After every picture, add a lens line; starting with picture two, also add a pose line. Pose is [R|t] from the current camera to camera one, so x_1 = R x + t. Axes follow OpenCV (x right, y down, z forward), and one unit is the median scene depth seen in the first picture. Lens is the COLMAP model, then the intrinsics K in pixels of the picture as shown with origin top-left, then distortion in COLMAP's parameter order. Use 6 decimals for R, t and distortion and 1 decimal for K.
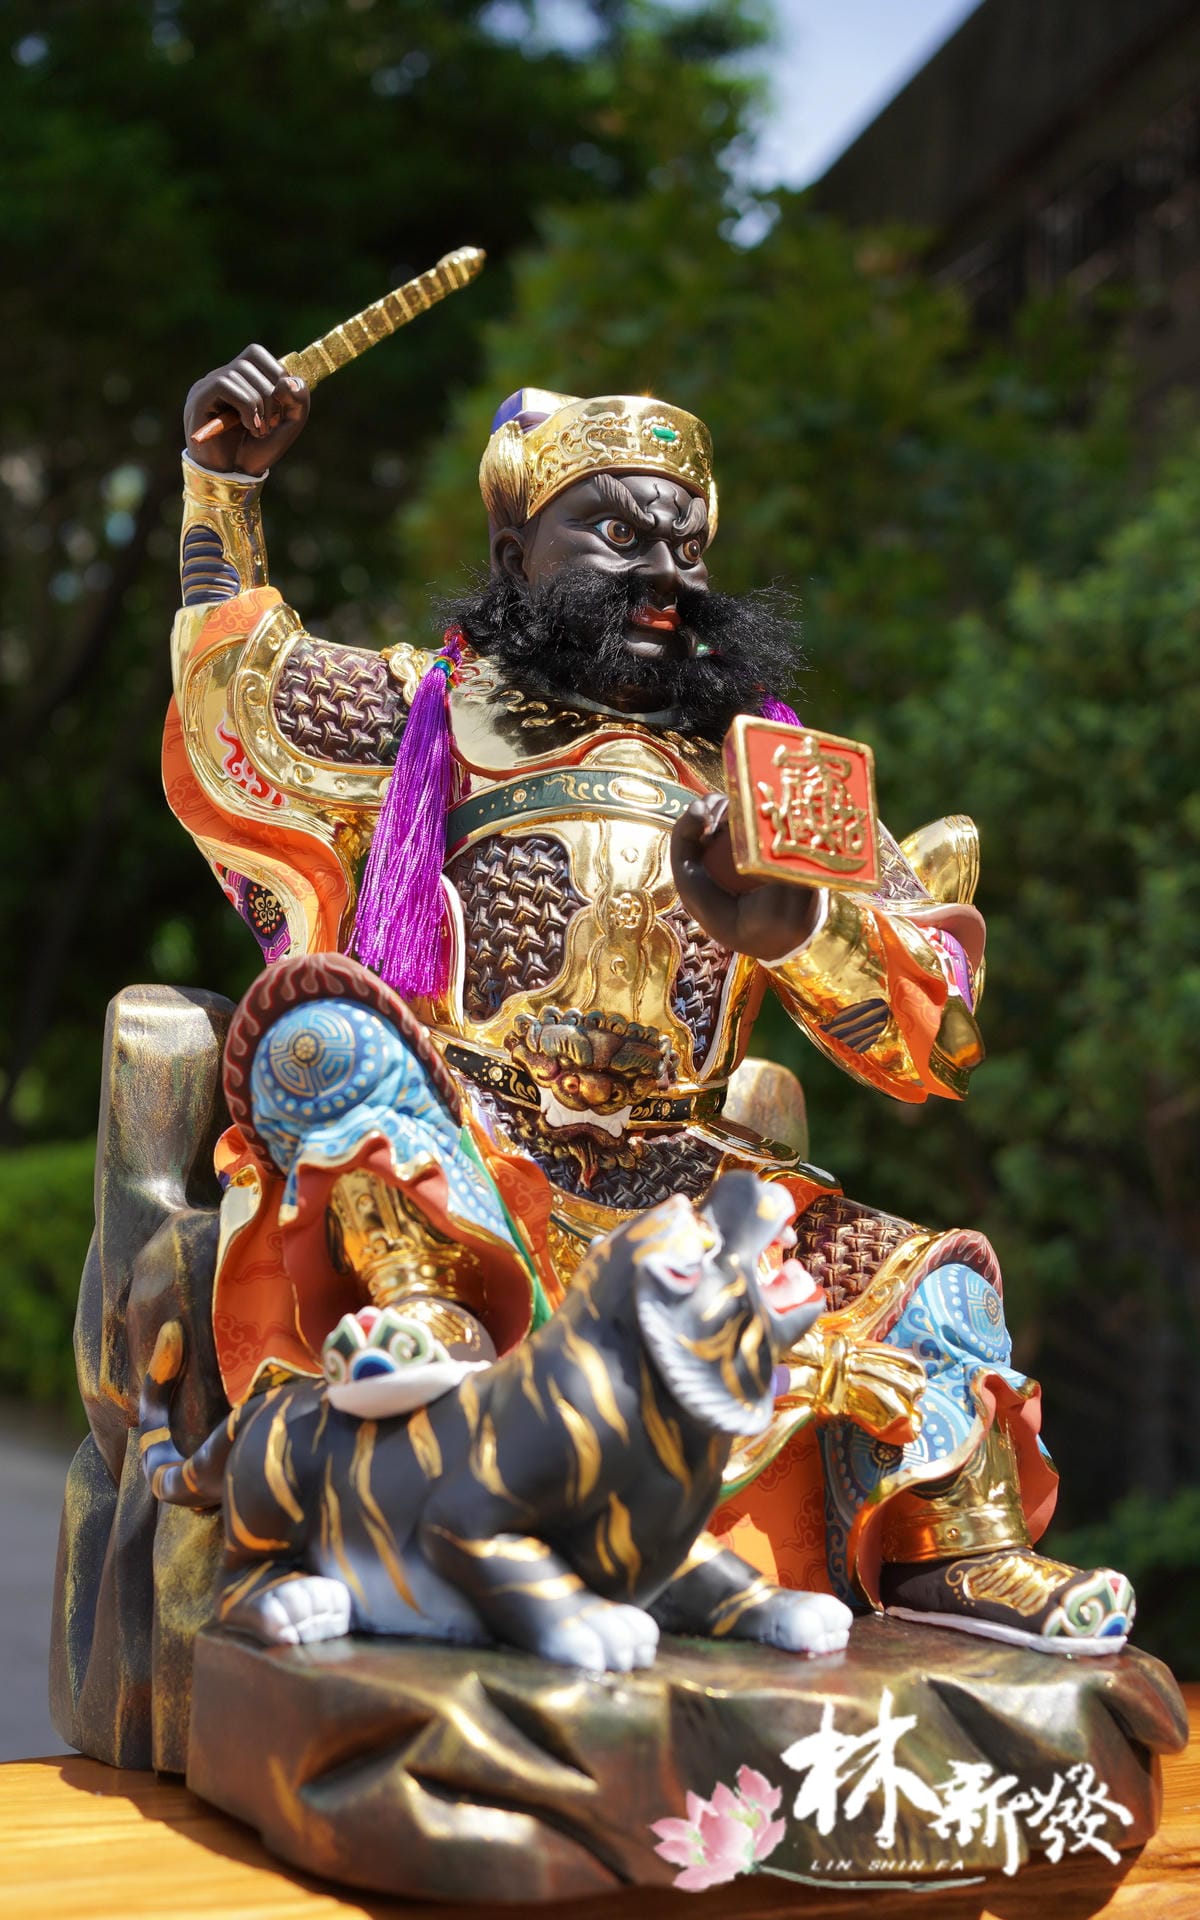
lens RADIAL K [[2184.6, 0, 511.1], [0, 2184.6, 997.1], [0, 0, 1]] dist [-0.010775, -0.001605]
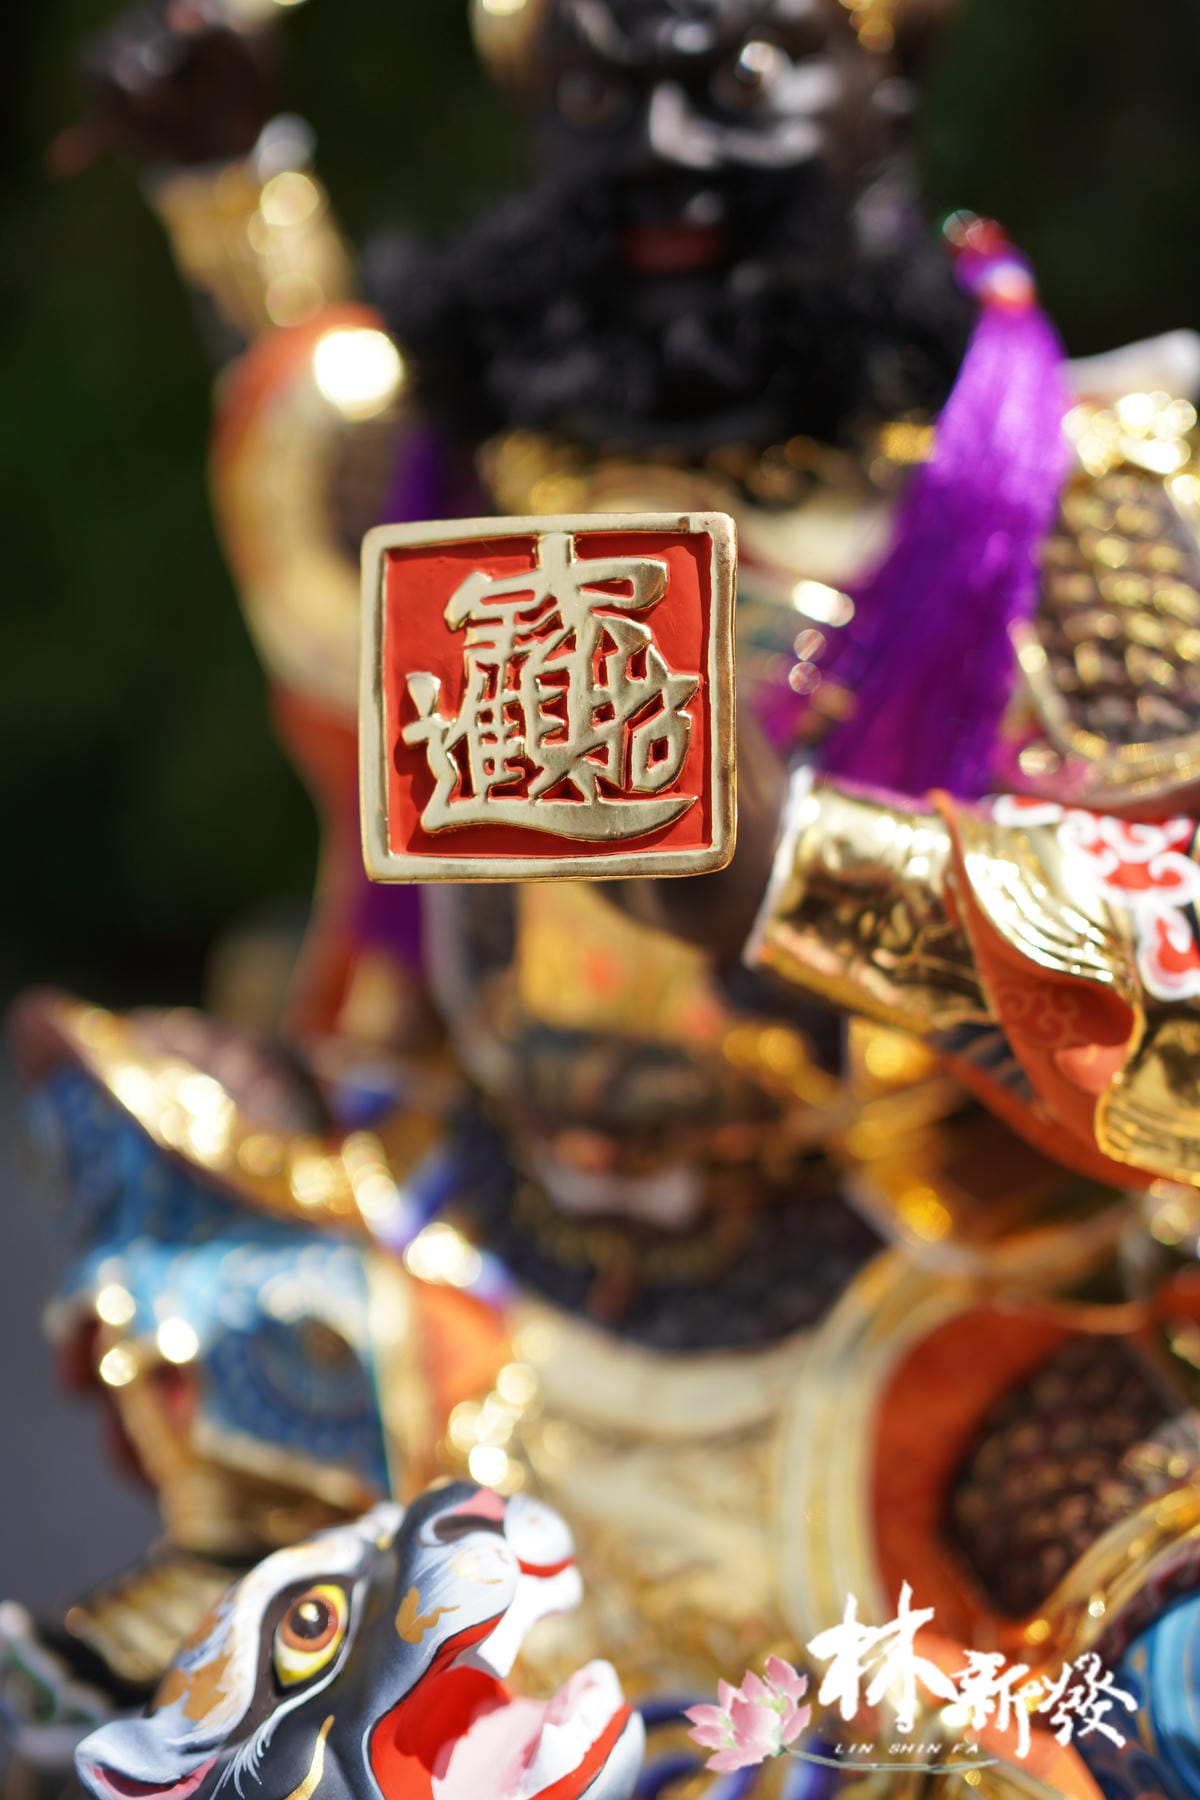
lens RADIAL K [[1825.5, 0, 584.0], [0, 1825.5, 905.4], [0, 0, 1]] dist [-0.015581, 0.108683]
pose [[0.737667, -0.026577, -0.674642, 0.353269], [0.169798, 0.974412, 0.147275, -0.089989], [0.653465, -0.223192, 0.723304, 0.657503]]
